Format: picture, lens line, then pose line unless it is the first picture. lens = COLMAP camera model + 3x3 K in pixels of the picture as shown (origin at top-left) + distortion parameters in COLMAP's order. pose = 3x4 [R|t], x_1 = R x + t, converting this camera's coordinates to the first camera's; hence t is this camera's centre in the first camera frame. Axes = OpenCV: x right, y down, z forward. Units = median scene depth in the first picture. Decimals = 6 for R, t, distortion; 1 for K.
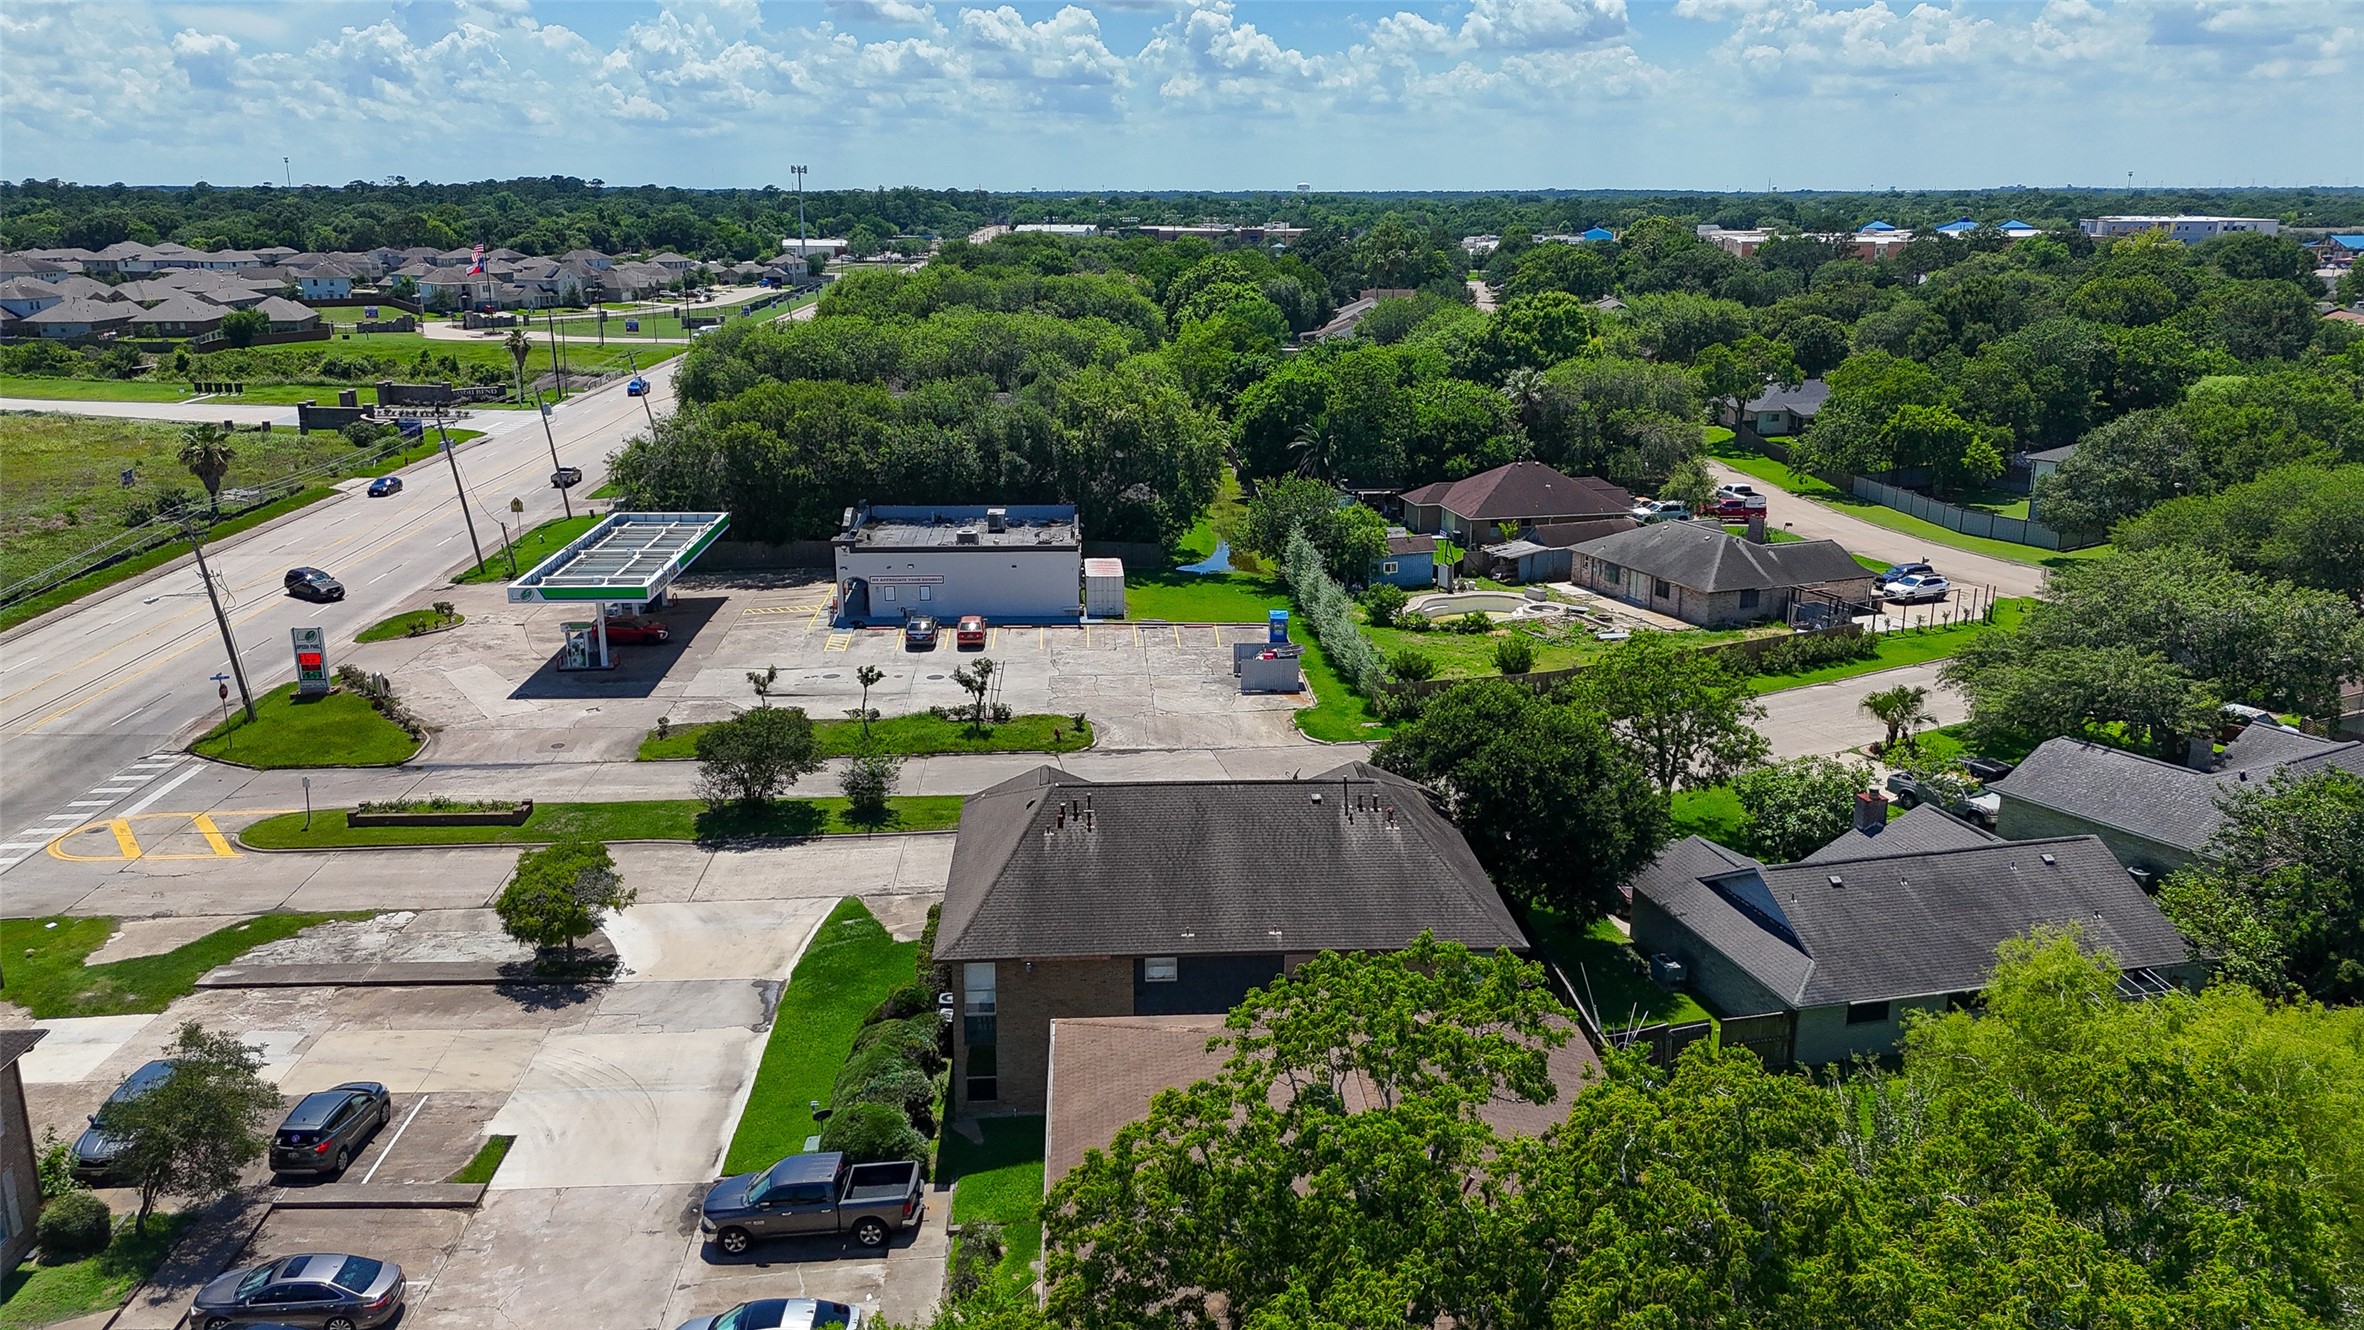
lens RADIAL K [[1737.9, 0, 1181.1], [0, 1737.9, 654.6], [0, 0, 1]] dist [0.085232, -0.084867]
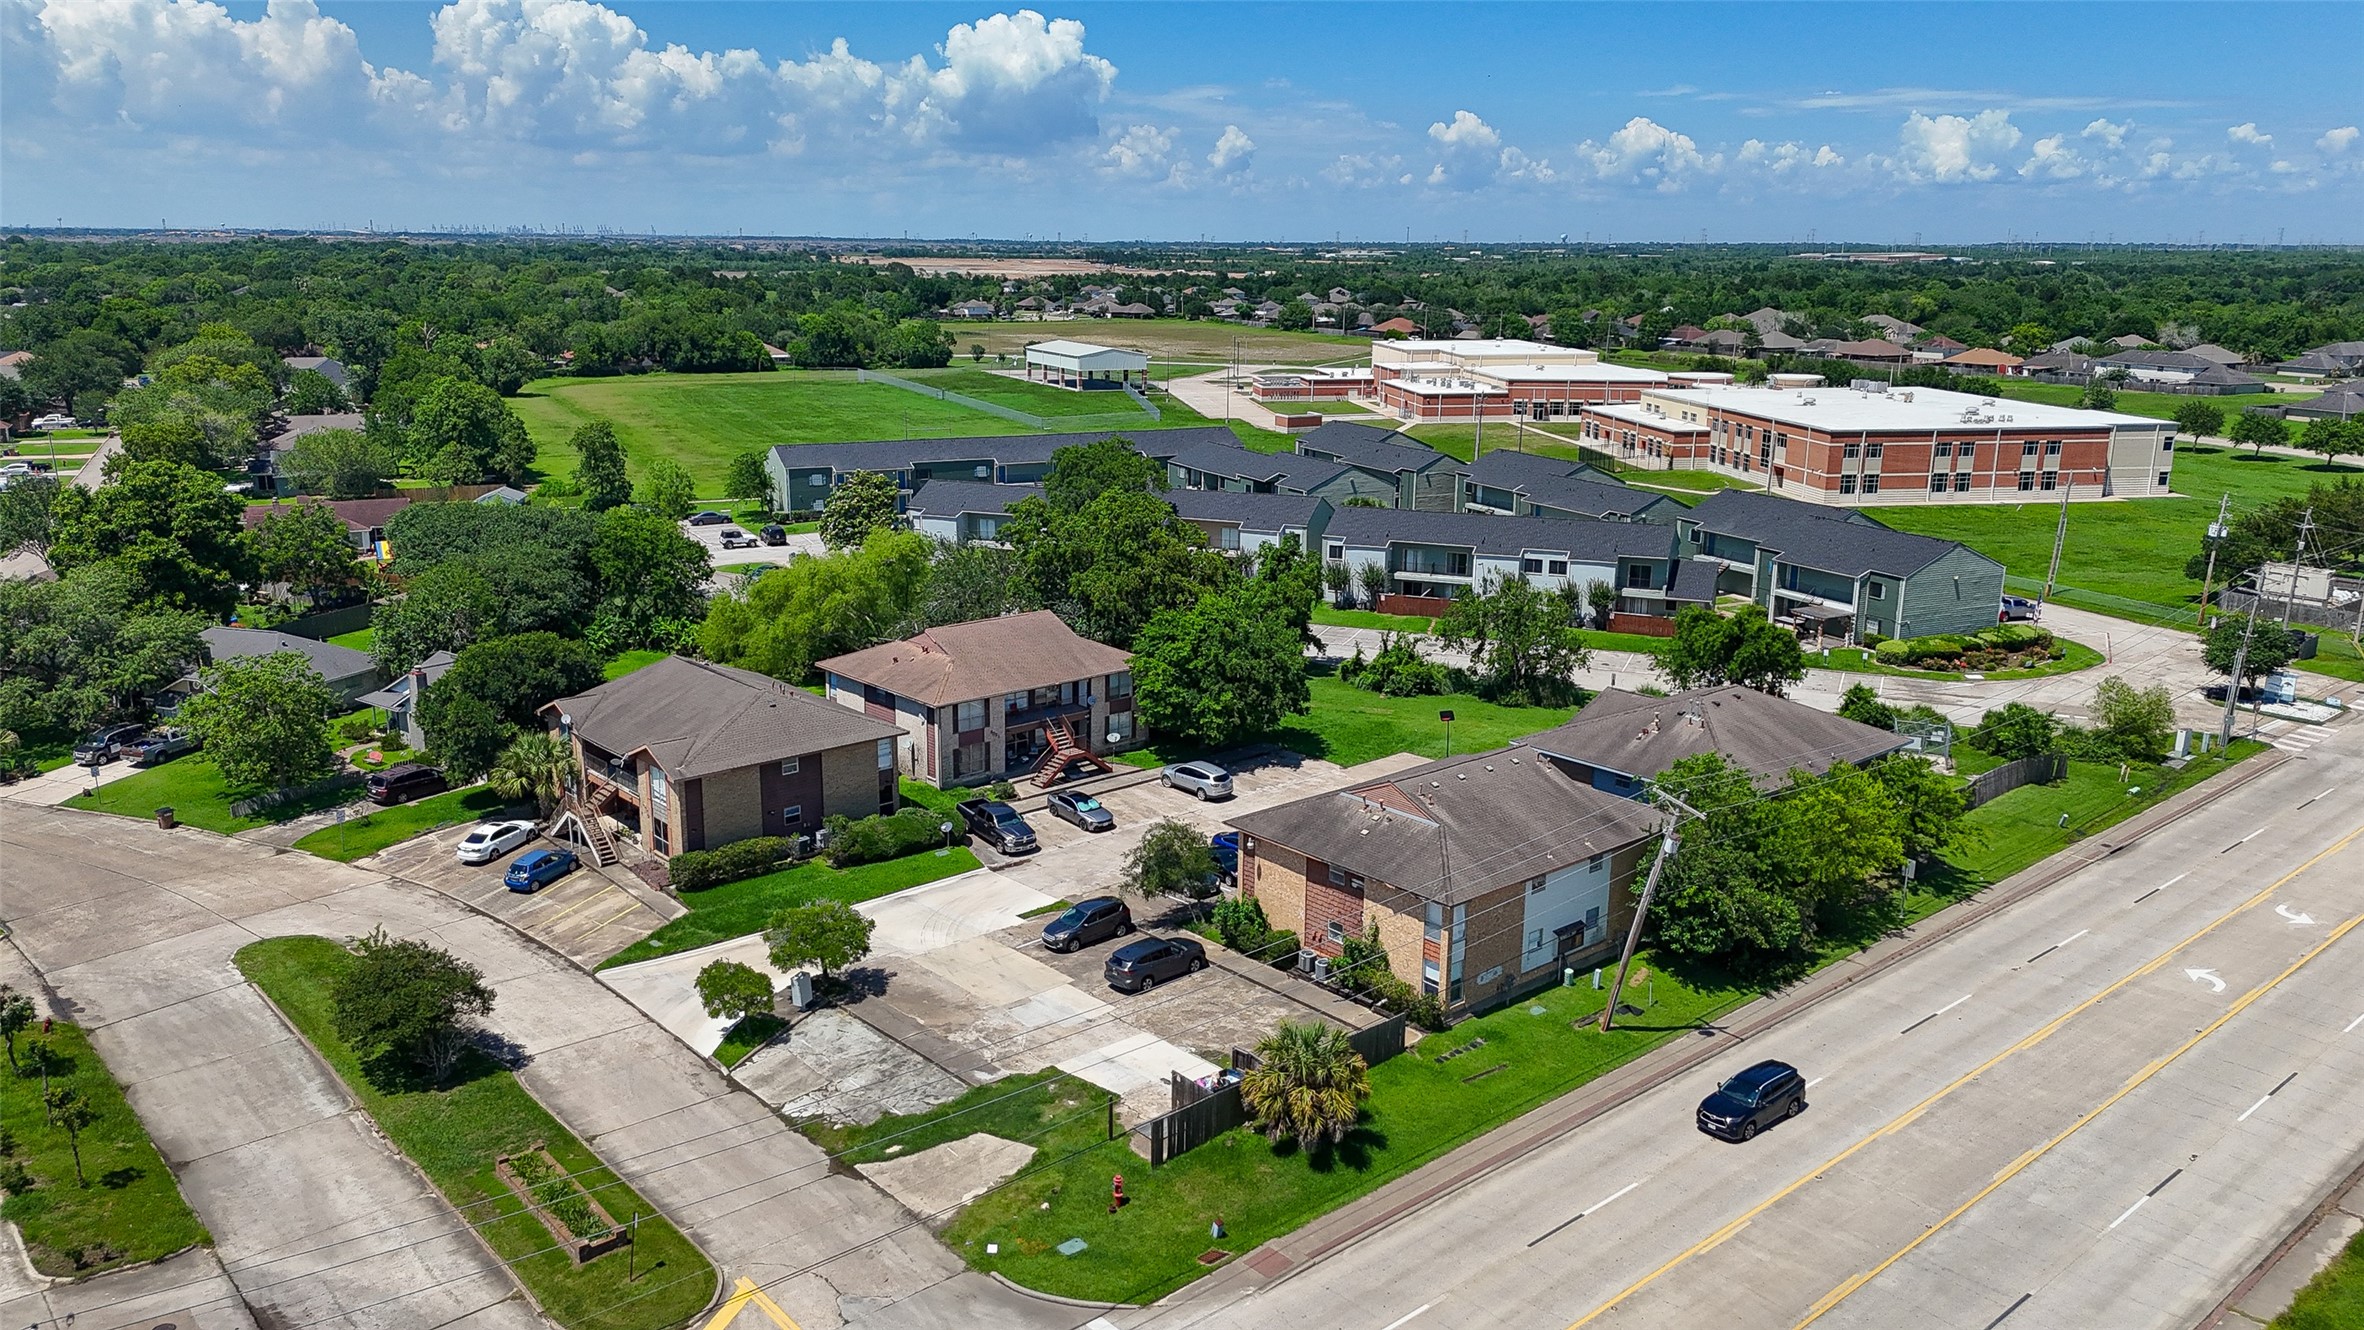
lens RADIAL K [[1737.9, 0, 1177.7], [0, 1737.9, 666.1], [0, 0, 1]] dist [0.085232, -0.084867]
pose [[-0.615777, -0.192835, 0.763959, -0.982079], [0.194747, 0.902257, 0.384716, -0.315325], [-0.763474, 0.385677, -0.518035, 0.961856]]
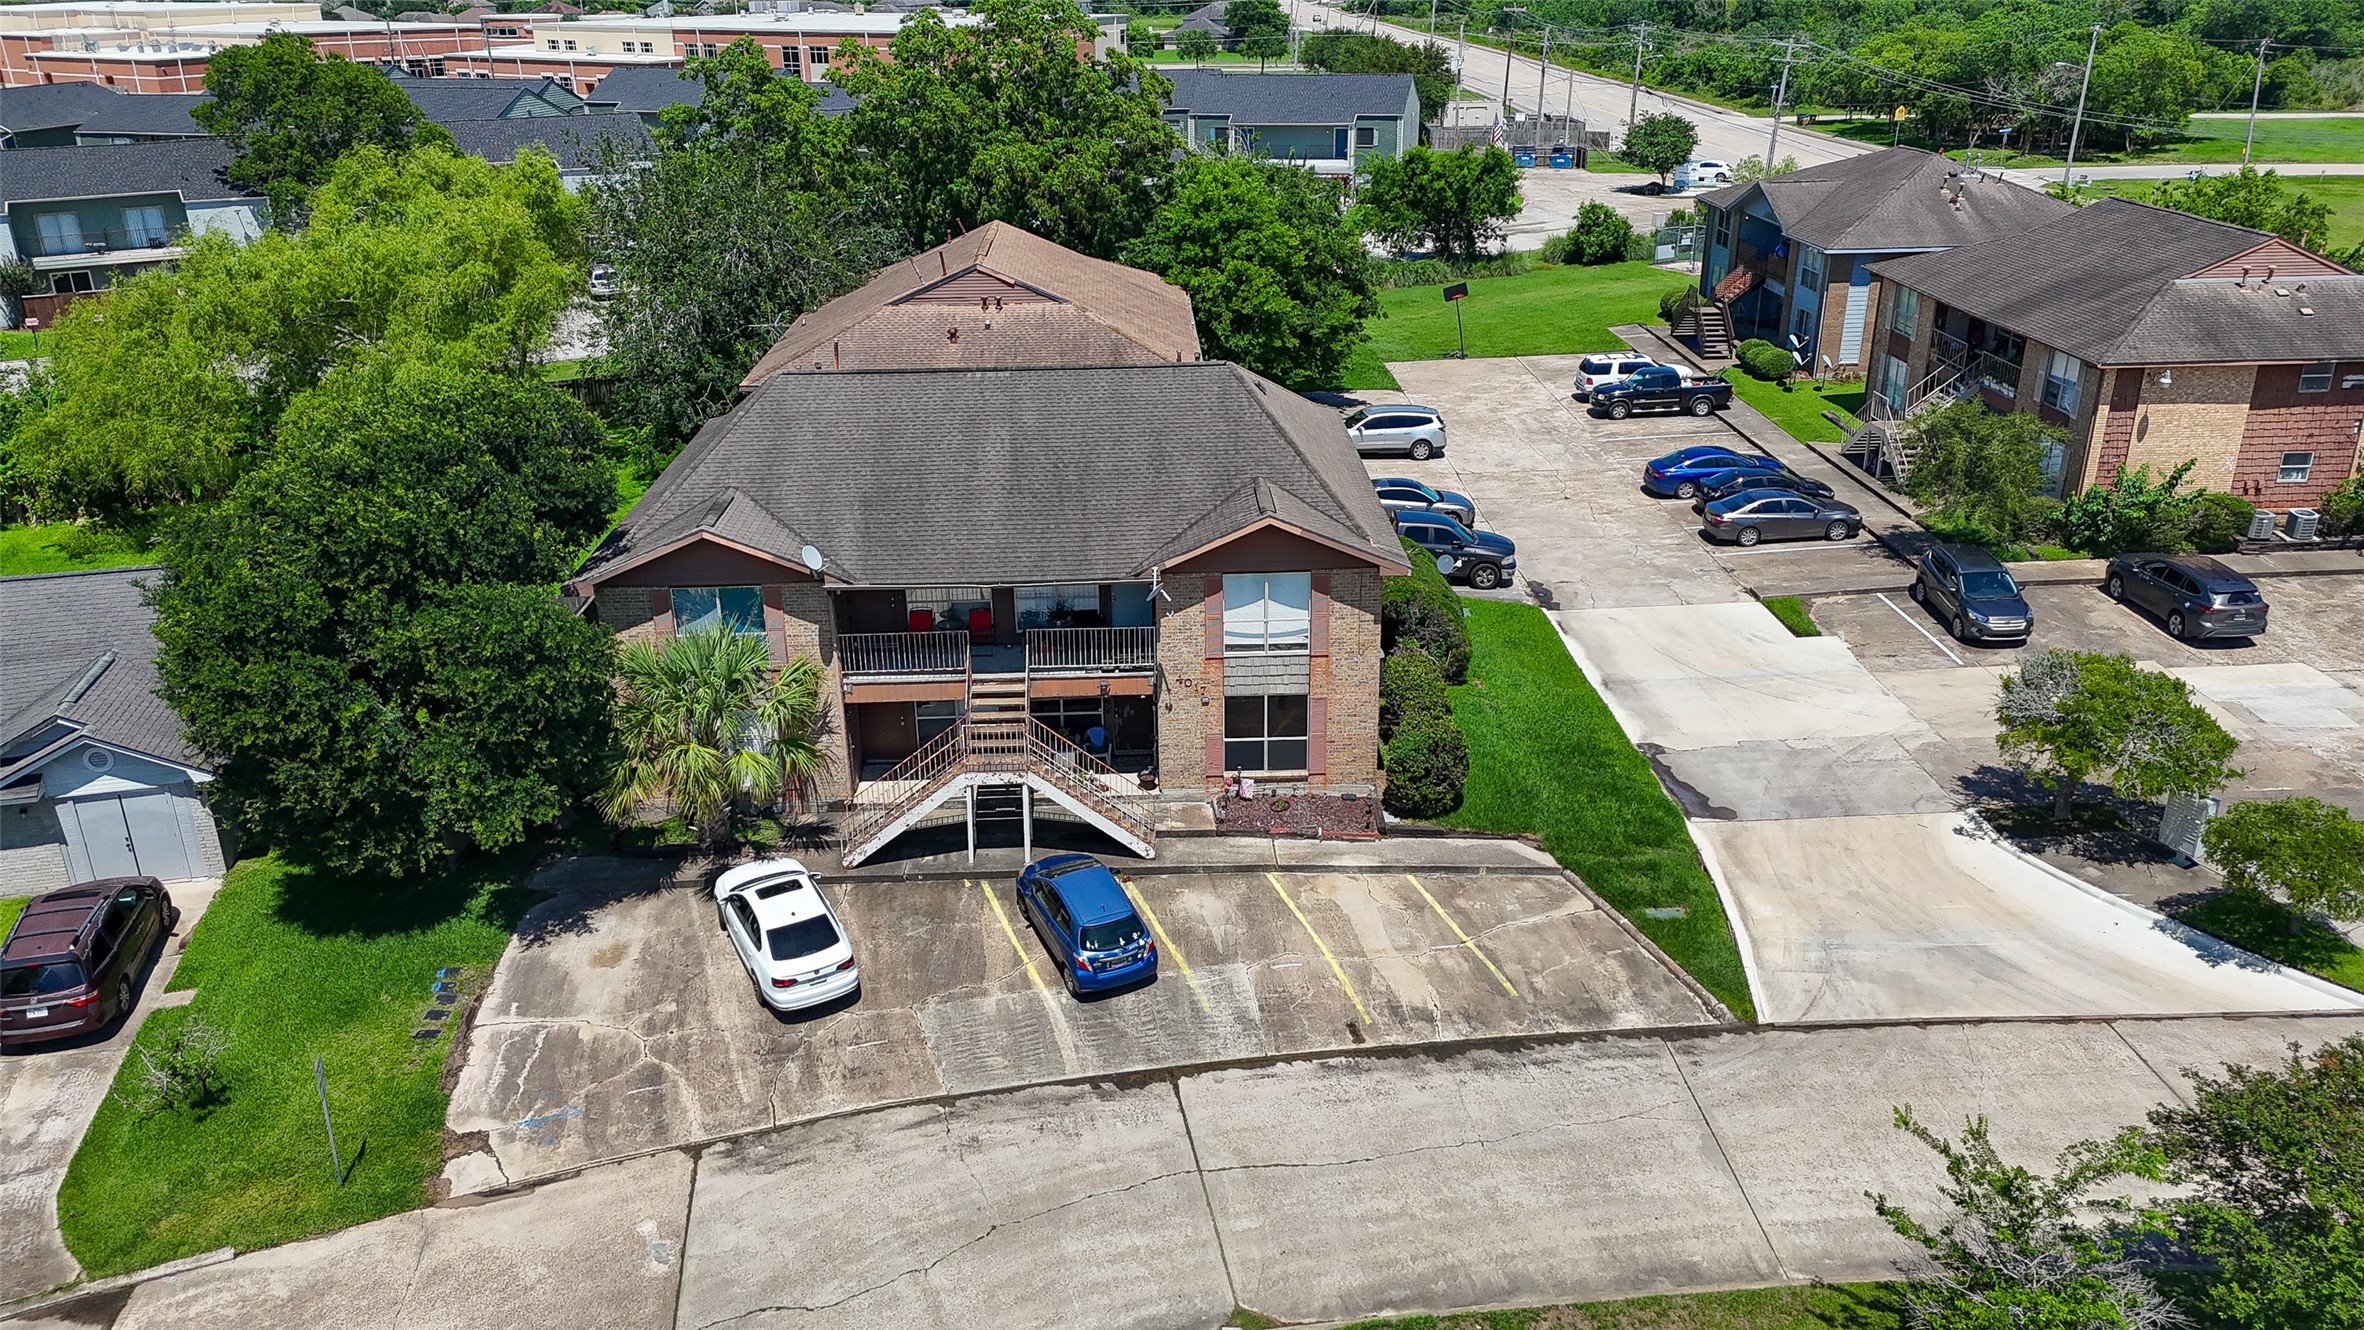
lens RADIAL K [[1737.9, 0, 1177.8], [0, 1737.9, 664.3], [0, 0, 1]] dist [0.085232, -0.084867]
pose [[-0.999617, 0.003020, 0.027495, -0.044474], [0.018946, 0.798986, 0.601051, -0.163328], [-0.020153, 0.601342, -0.798738, 1.029258]]
